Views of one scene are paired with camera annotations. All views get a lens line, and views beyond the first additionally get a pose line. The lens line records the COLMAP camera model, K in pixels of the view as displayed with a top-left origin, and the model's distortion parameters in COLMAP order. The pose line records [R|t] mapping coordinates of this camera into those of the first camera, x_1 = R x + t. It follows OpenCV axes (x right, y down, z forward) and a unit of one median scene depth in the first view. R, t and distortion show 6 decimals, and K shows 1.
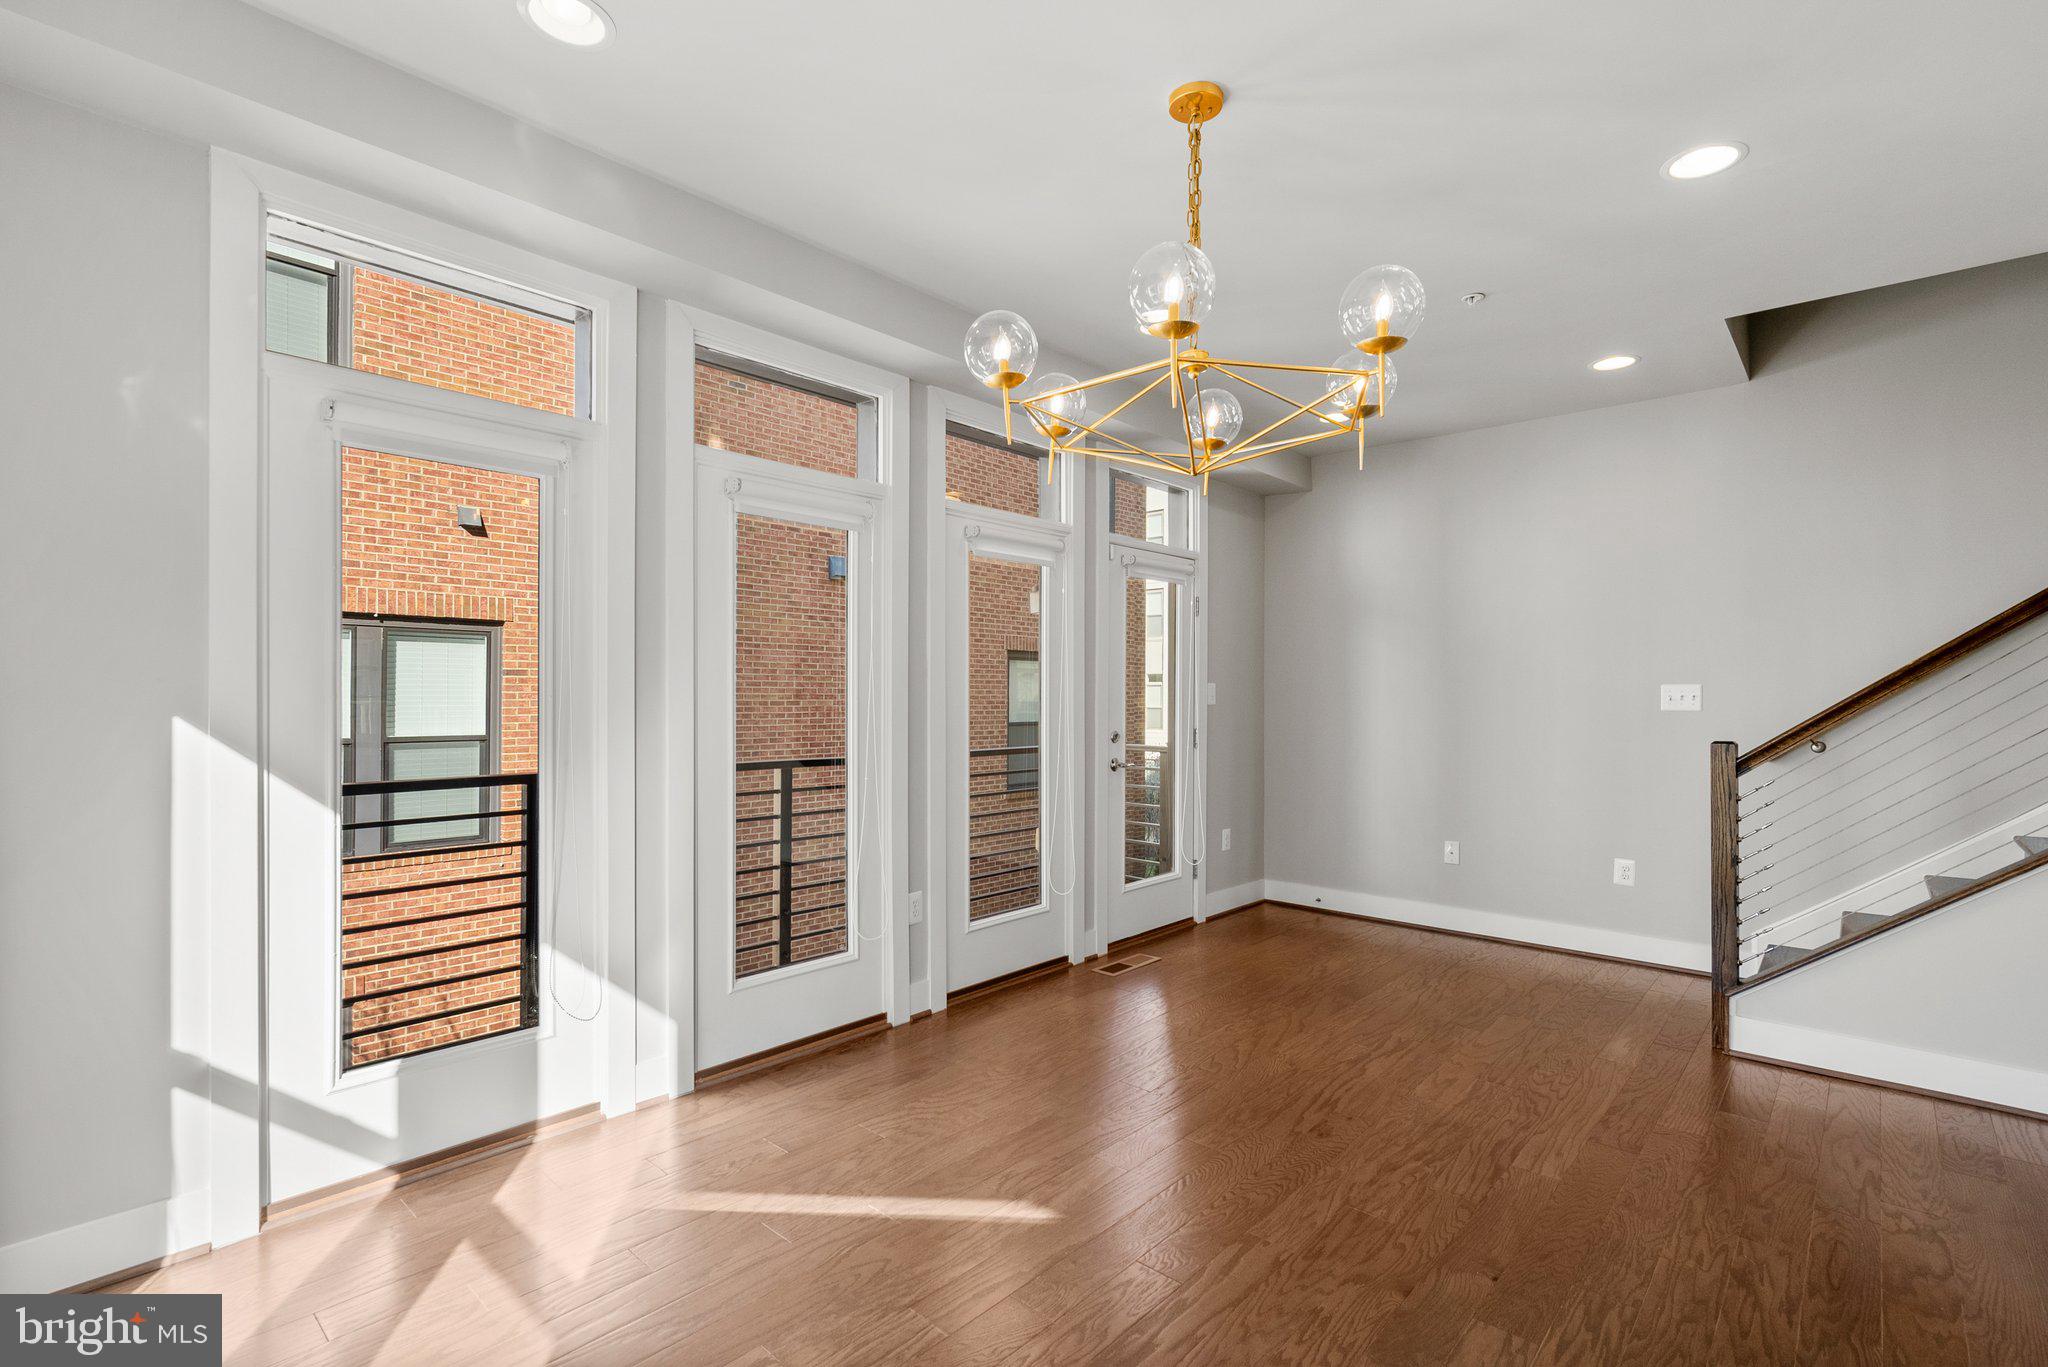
lens RADIAL K [[935.8, 0, 1012.4], [0, 935.8, 702.5], [0, 0, 1]] dist [-0.009013, 0.004838]
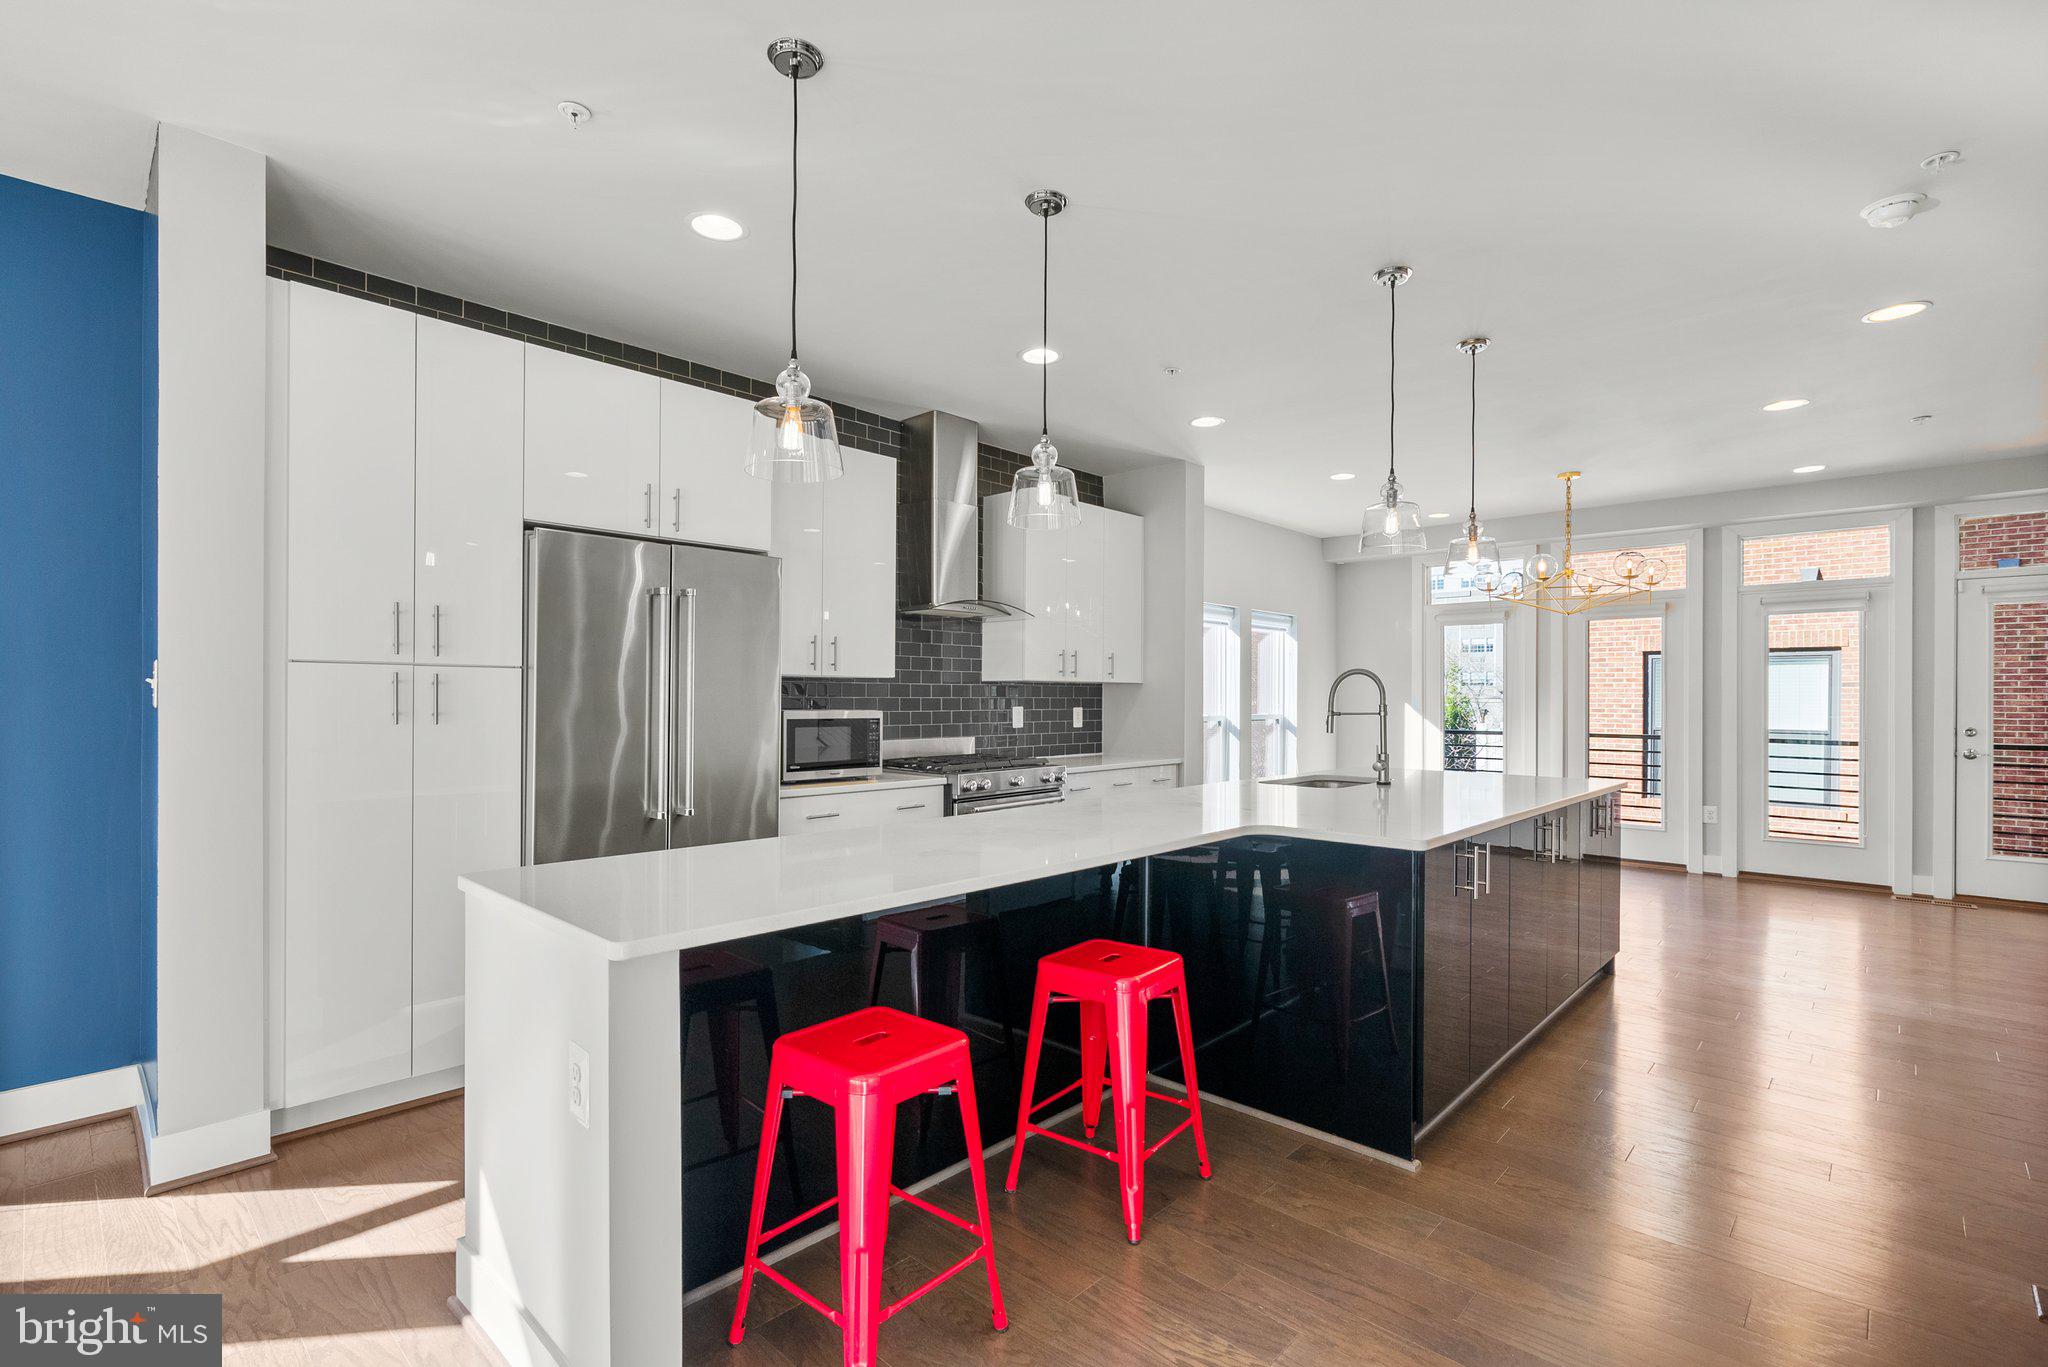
lens RADIAL K [[935.8, 0, 1024.0], [0, 935.8, 698.8], [0, 0, 1]] dist [-0.009013, 0.004838]
pose [[-0.017089, -0.003199, -0.999849, 1.504161], [-0.011885, 0.999925, -0.002996, 0.011989], [0.999783, 0.011832, -0.017126, -0.272009]]
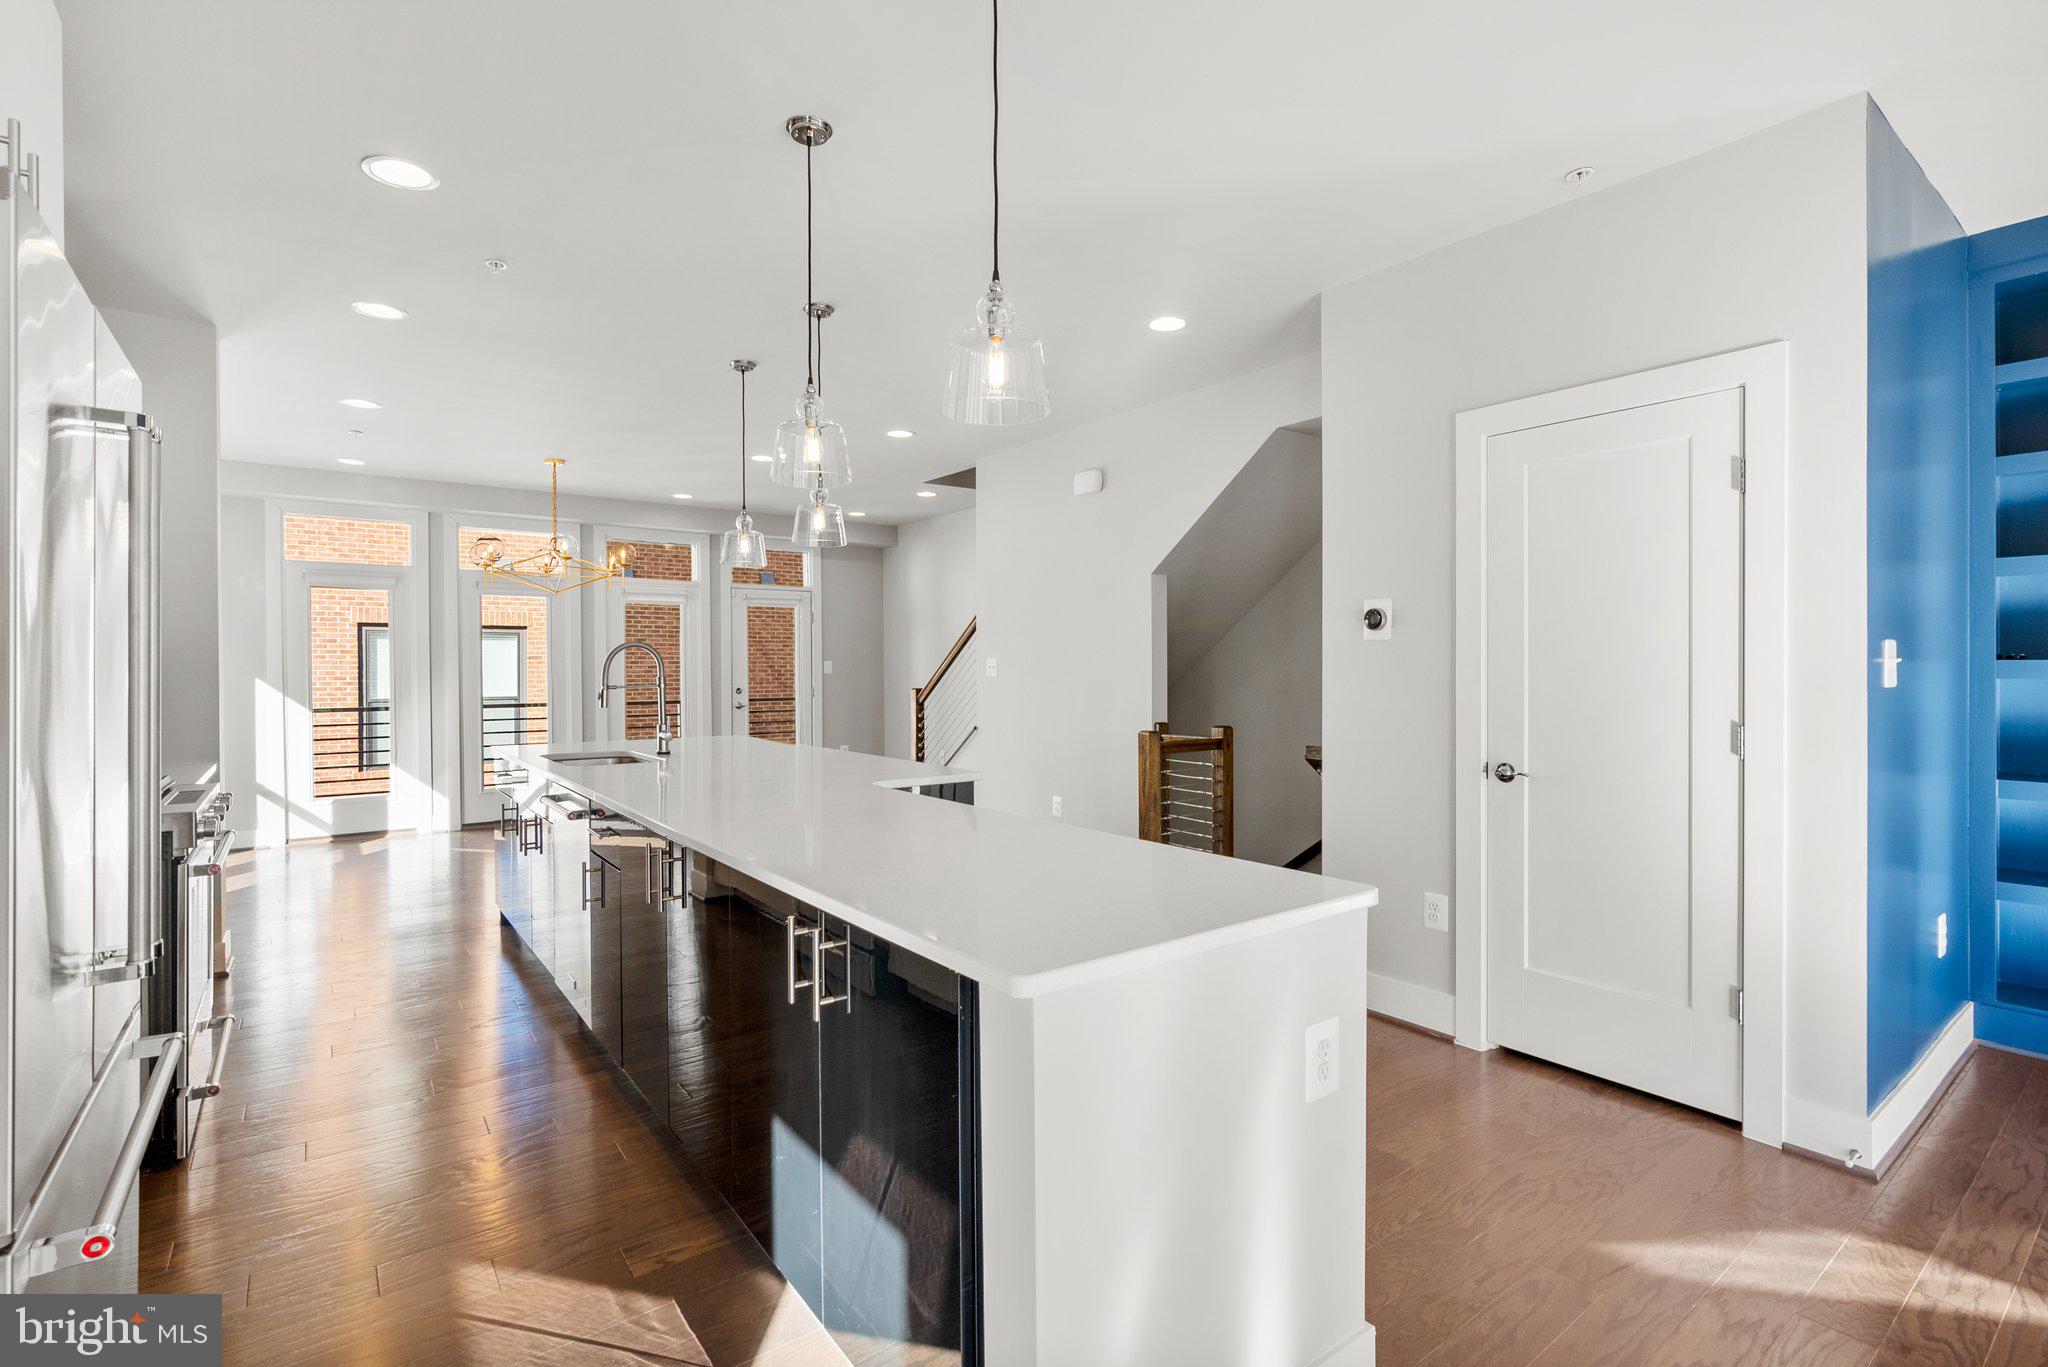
lens RADIAL K [[935.8, 0, 1025.1], [0, 935.8, 664.2], [0, 0, 1]] dist [-0.009013, 0.004838]
pose [[0.984558, -0.010387, -0.174751, 1.098761], [0.008374, 0.999890, -0.012249, 0.012746], [0.174859, 0.010597, 0.984536, -0.825631]]
